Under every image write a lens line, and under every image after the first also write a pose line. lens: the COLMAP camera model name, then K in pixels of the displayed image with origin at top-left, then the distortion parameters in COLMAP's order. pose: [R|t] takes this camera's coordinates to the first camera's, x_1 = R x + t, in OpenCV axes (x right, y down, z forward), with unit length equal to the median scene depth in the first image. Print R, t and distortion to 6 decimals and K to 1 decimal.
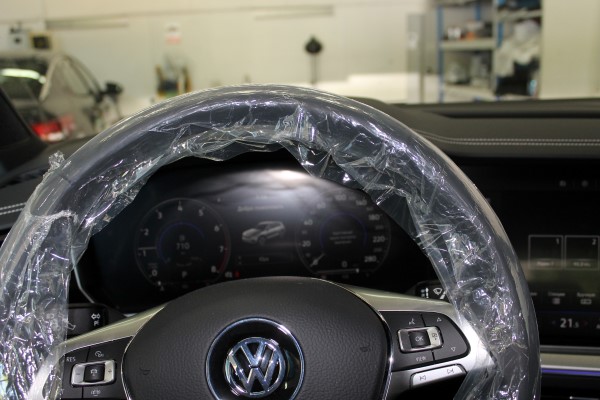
lens RADIAL K [[541.1, 0, 300.0], [0, 541.1, 200.0], [0, 0, 1]] dist [-0.144556, 0.128894]
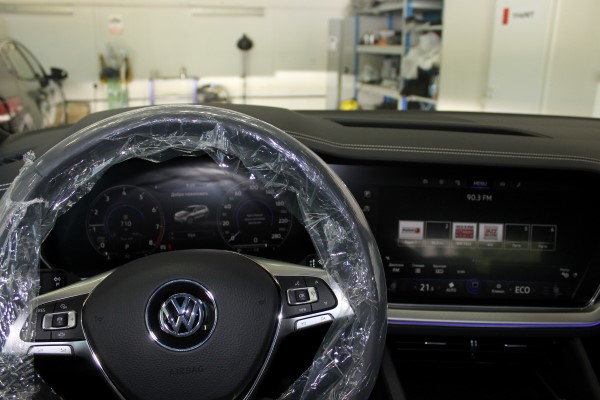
lens RADIAL K [[508.8, 0, 300.0], [0, 508.8, 200.0], [0, 0, 1]] dist [-0.171677, 0.157323]
pose [[0.991032, 0.020807, 0.131992, 0.037649], [-0.026616, 0.998746, 0.042397, -0.040820], [-0.130945, -0.045530, 0.990344, -0.272679]]
